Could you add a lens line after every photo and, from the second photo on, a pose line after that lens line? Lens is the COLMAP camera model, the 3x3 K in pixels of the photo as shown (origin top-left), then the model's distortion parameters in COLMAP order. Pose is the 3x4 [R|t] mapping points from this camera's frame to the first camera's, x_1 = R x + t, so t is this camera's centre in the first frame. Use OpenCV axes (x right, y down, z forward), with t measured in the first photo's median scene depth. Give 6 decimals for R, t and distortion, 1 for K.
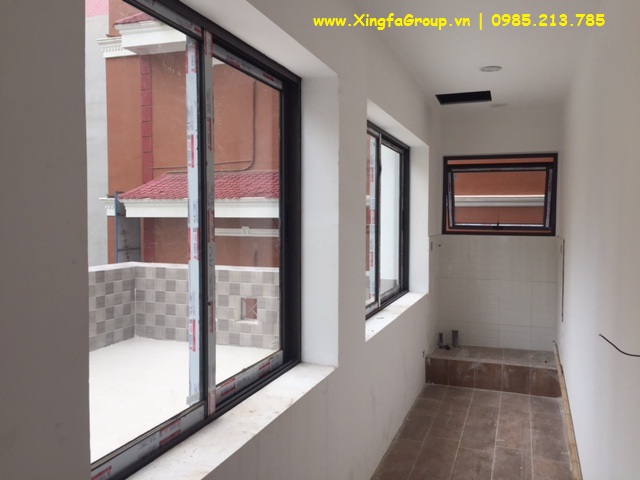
lens RADIAL K [[550.2, 0, 318.7], [0, 550.2, 238.5], [0, 0, 1]] dist [0.079446, 0.002660]
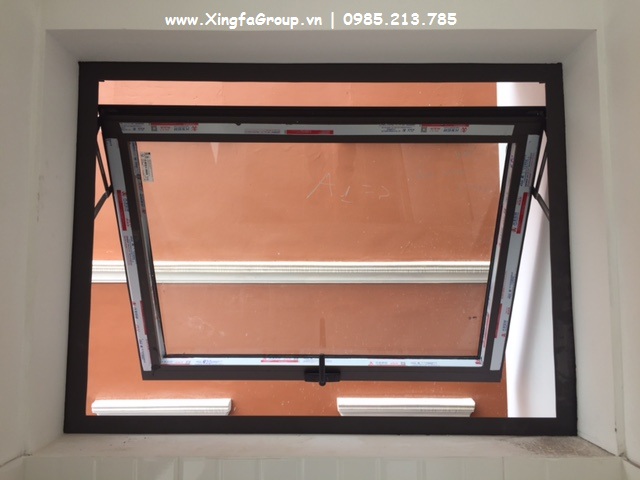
lens RADIAL K [[550.2, 0, 320.3], [0, 550.2, 239.4], [0, 0, 1]] dist [0.079446, 0.002660]
pose [[0.945580, 0.020985, 0.324713, 0.242688], [0.021212, 0.991820, -0.125866, -0.050441], [-0.324698, 0.125904, 0.937400, 0.768473]]
